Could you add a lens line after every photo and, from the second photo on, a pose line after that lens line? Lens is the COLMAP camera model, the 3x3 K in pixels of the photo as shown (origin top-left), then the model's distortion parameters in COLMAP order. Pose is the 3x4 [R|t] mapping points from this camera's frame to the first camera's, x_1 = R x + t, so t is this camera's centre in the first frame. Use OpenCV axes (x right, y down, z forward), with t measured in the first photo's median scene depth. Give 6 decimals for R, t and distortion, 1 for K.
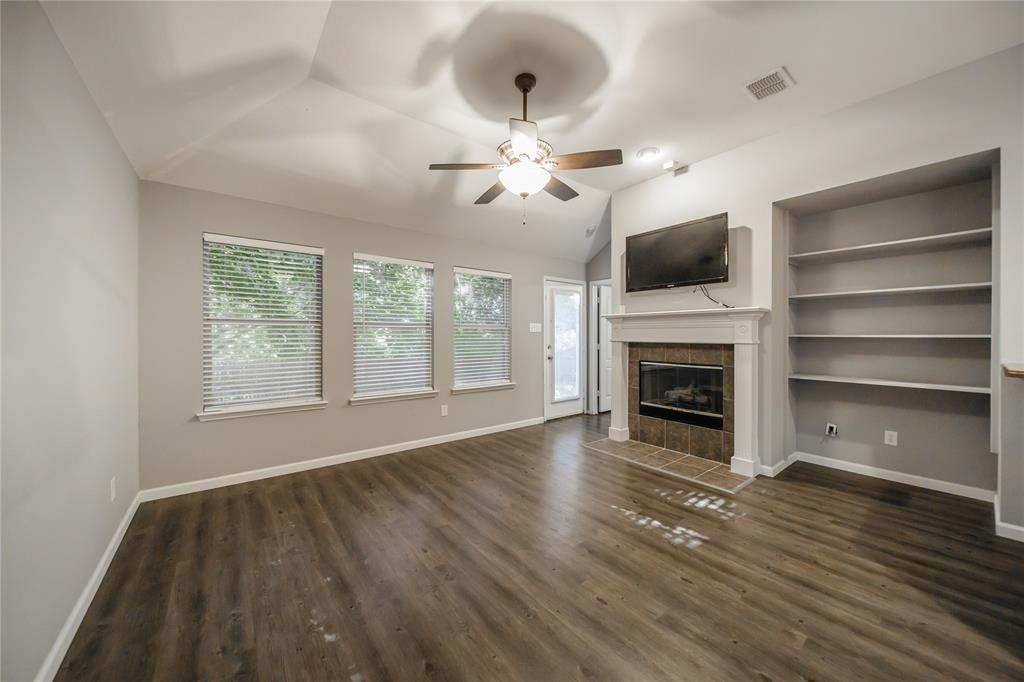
lens RADIAL K [[364.4, 0, 516.0], [0, 364.4, 336.5], [0, 0, 1]] dist [0.000221, -0.000488]
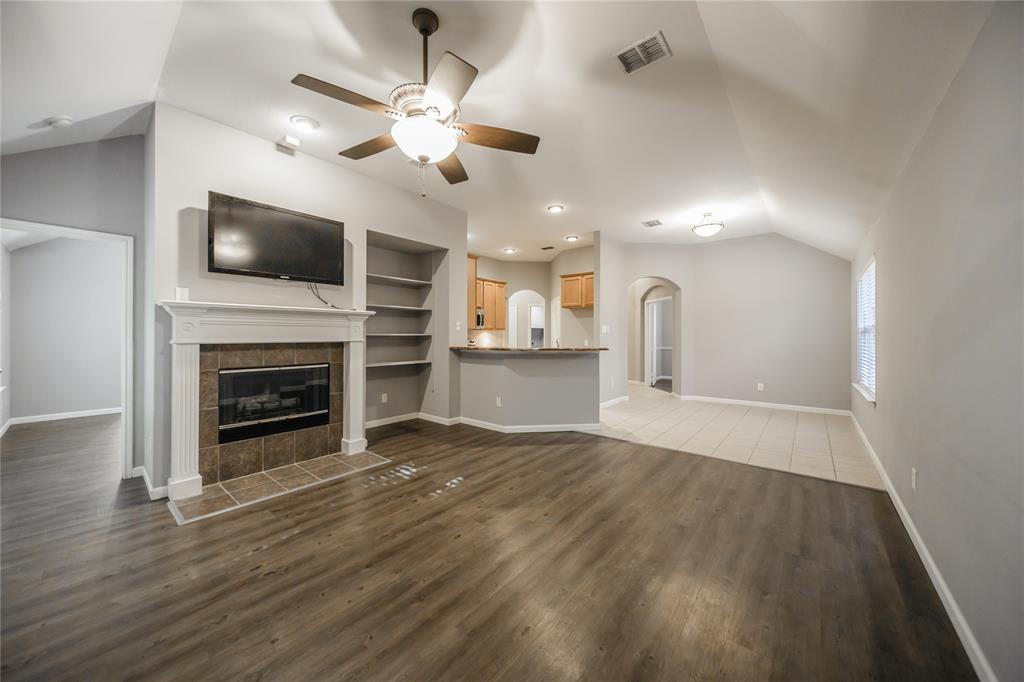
lens RADIAL K [[364.4, 0, 504.6], [0, 364.4, 333.4], [0, 0, 1]] dist [0.000221, -0.000488]
pose [[-0.199761, -0.000094, 0.979845, -0.596661], [-0.000007, 1.000000, 0.000094, -0.006080], [-0.979845, 0.000012, -0.199761, 0.737018]]
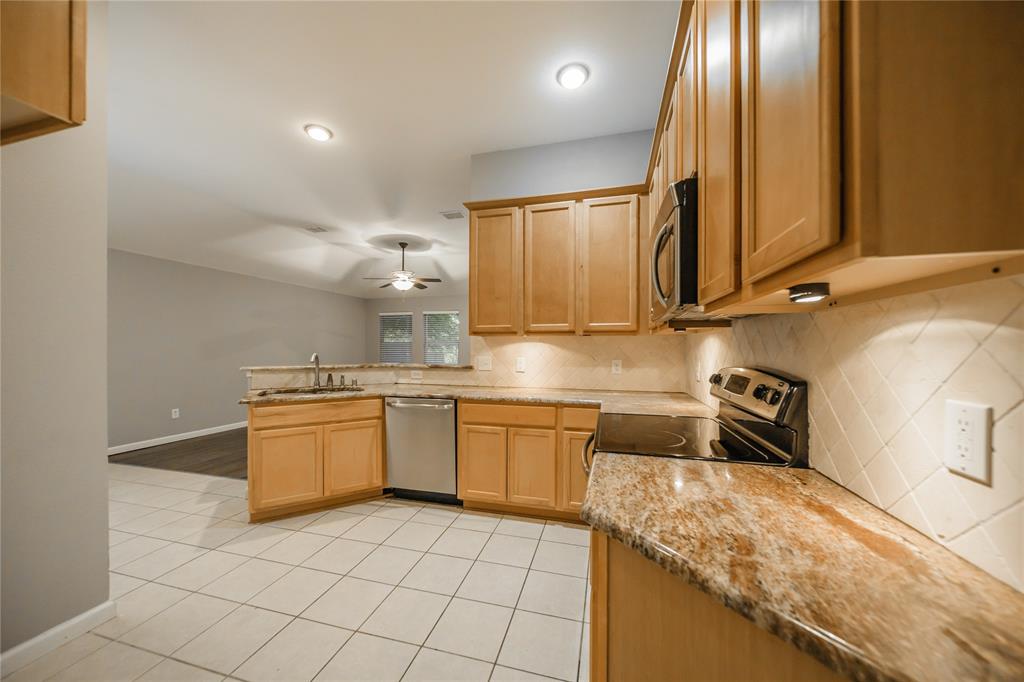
lens RADIAL K [[364.4, 0, 506.8], [0, 364.4, 348.6], [0, 0, 1]] dist [0.000221, -0.000488]
pose [[0.594847, 0.000412, -0.803839, 1.781785], [-0.006527, 0.999969, -0.004317, 0.005849], [0.803812, 0.007815, 0.594832, 0.076678]]
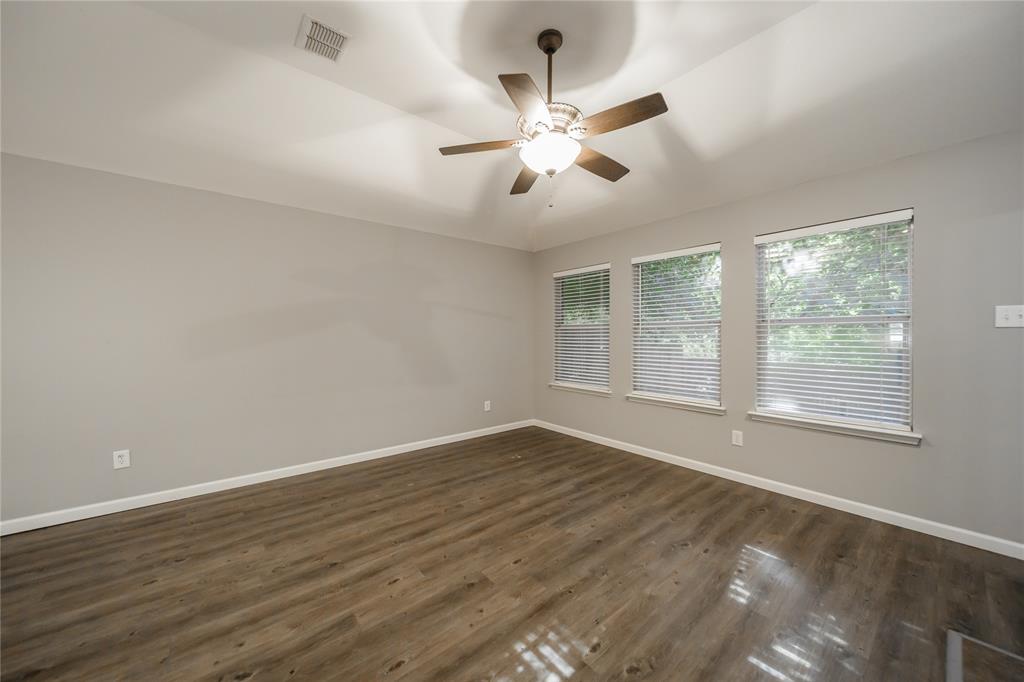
lens RADIAL K [[364.4, 0, 506.3], [0, 364.4, 343.9], [0, 0, 1]] dist [0.000221, -0.000488]
pose [[0.014809, 0.017291, -0.999741, 0.650165], [-0.003435, 0.999845, 0.017242, 0.006594], [0.999884, 0.003179, 0.014866, 0.660449]]
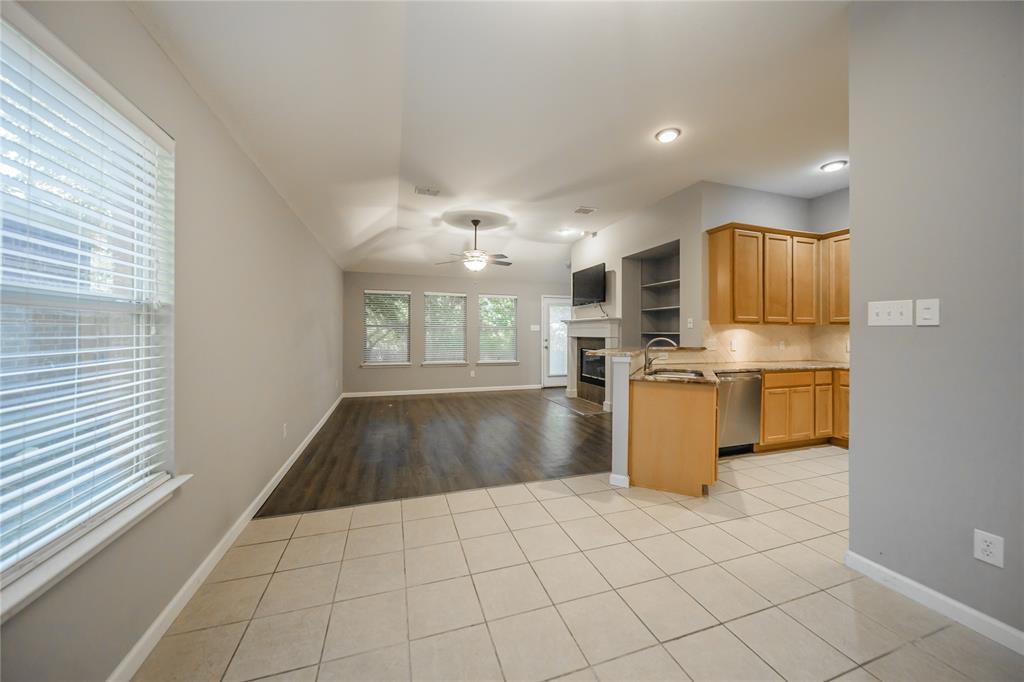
lens RADIAL K [[364.4, 0, 512.9], [0, 364.4, 330.7], [0, 0, 1]] dist [0.000221, -0.000488]
pose [[0.940039, 0.000126, -0.341067, 0.761917], [-0.003880, 0.999939, -0.010324, 0.007334], [0.341045, 0.011028, 0.939982, -0.793069]]
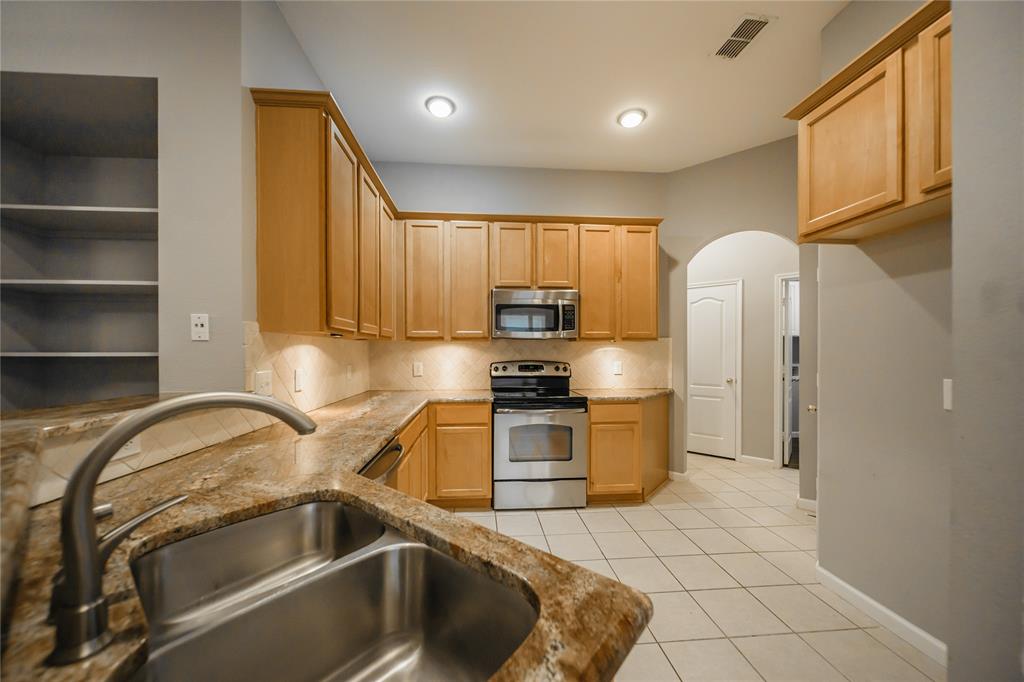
lens RADIAL K [[364.4, 0, 502.2], [0, 364.4, 352.7], [0, 0, 1]] dist [0.000221, -0.000488]
pose [[0.561006, -0.005096, 0.827796, 0.744923], [0.005604, 0.999982, 0.002358, -0.000675], [-0.827793, 0.003316, 0.561024, 0.052914]]
